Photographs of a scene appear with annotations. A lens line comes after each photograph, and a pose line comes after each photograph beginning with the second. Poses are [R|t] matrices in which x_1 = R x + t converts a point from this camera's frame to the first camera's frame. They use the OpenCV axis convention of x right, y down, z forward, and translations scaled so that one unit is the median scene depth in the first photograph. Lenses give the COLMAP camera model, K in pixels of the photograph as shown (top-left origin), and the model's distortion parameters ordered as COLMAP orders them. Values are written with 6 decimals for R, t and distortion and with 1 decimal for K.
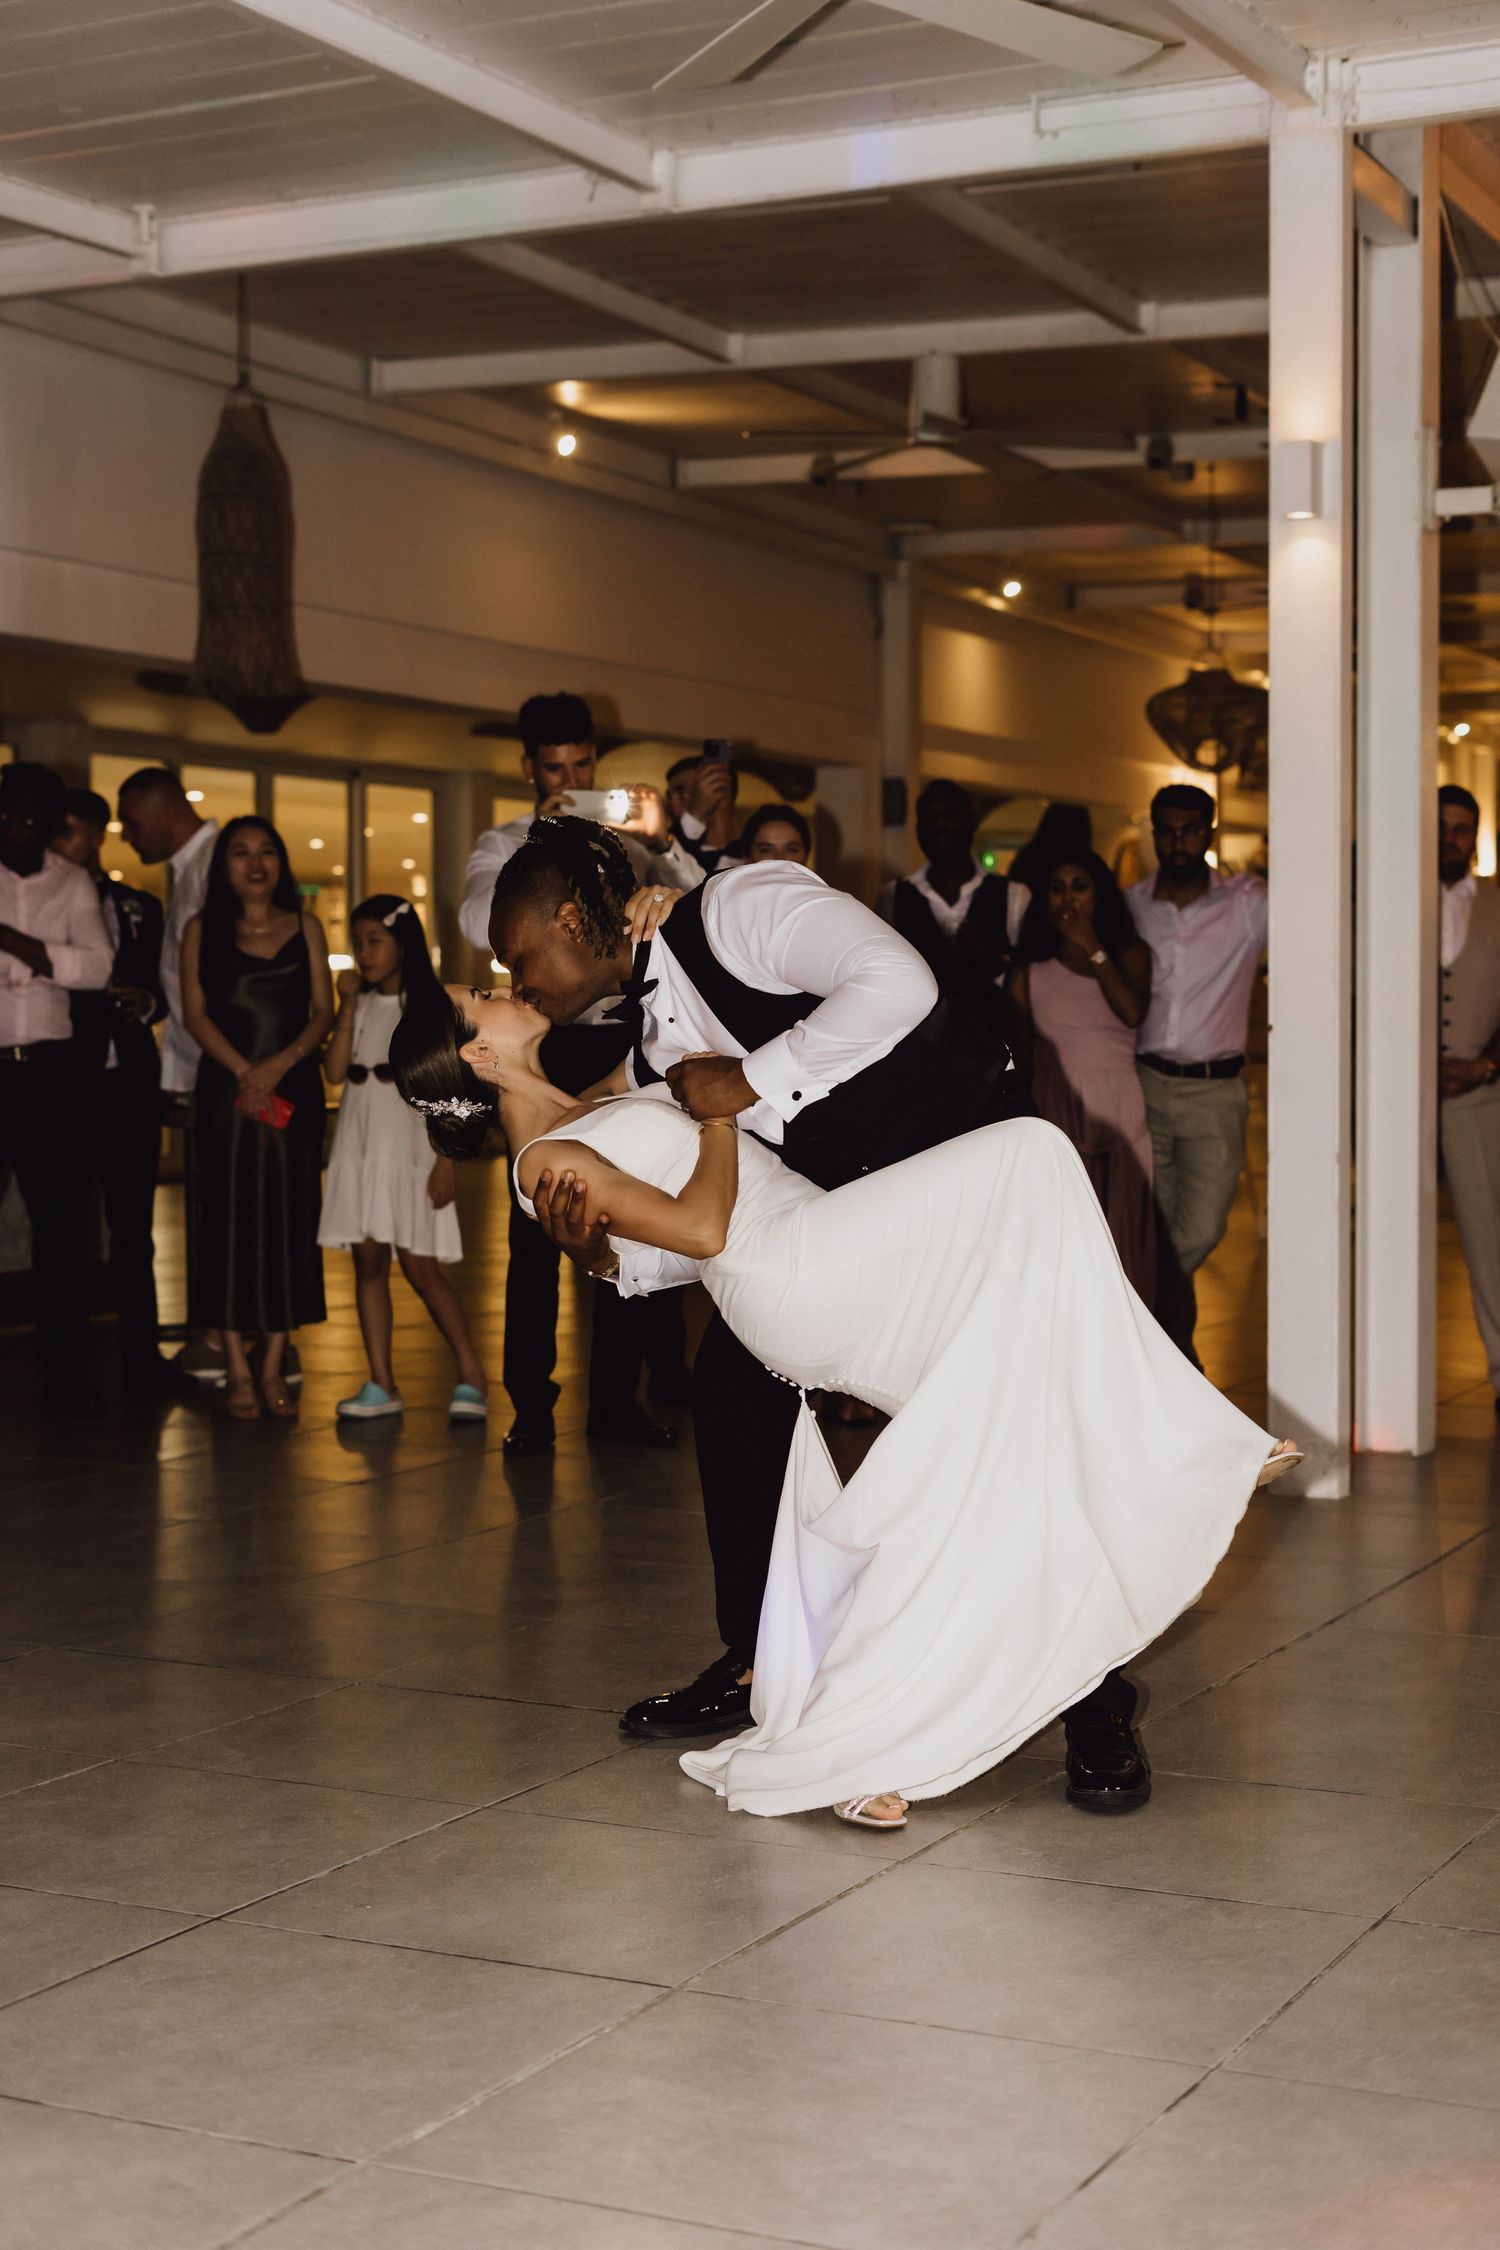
lens RADIAL K [[3211.2, 0, 750.0], [0, 3211.2, 1125.0], [0, 0, 1]] dist [-0.008430, -0.055176]
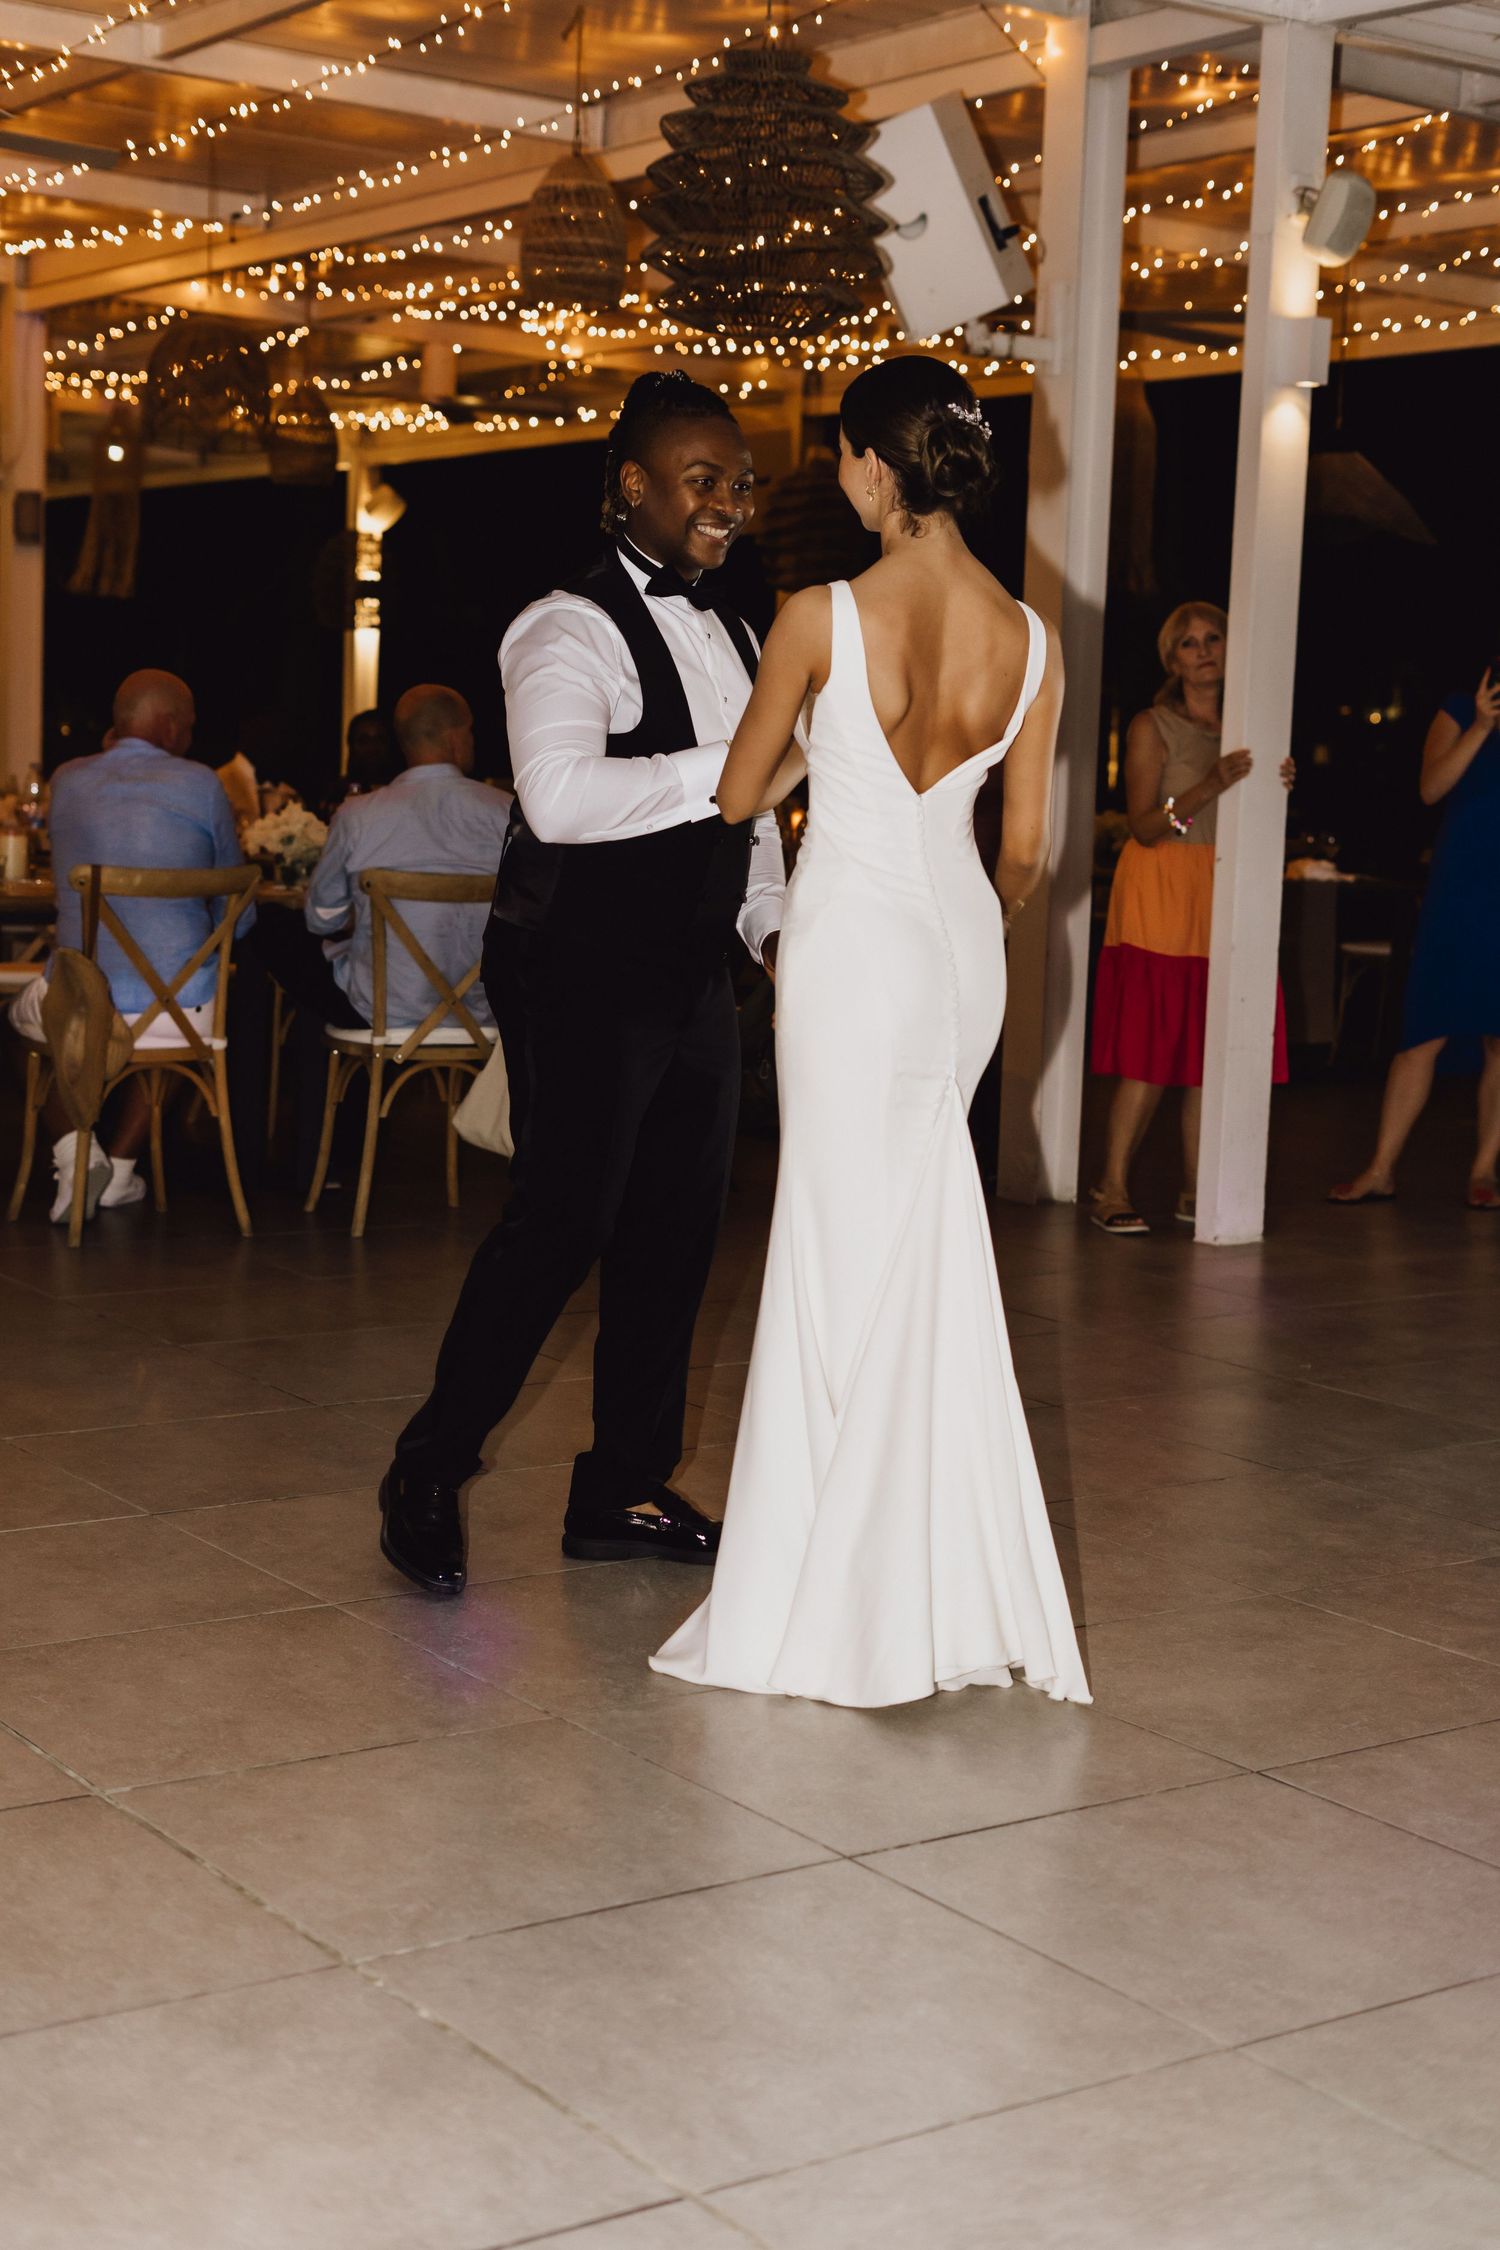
lens RADIAL K [[3198.7, 0, 750.0], [0, 3198.7, 1125.0], [0, 0, 1]] dist [-0.027106, -0.010090]
pose [[0.485448, -0.083748, 0.870245, -0.645696], [-0.003789, 0.995190, 0.097886, -0.061081], [-0.874257, -0.050816, 0.482796, 0.613465]]
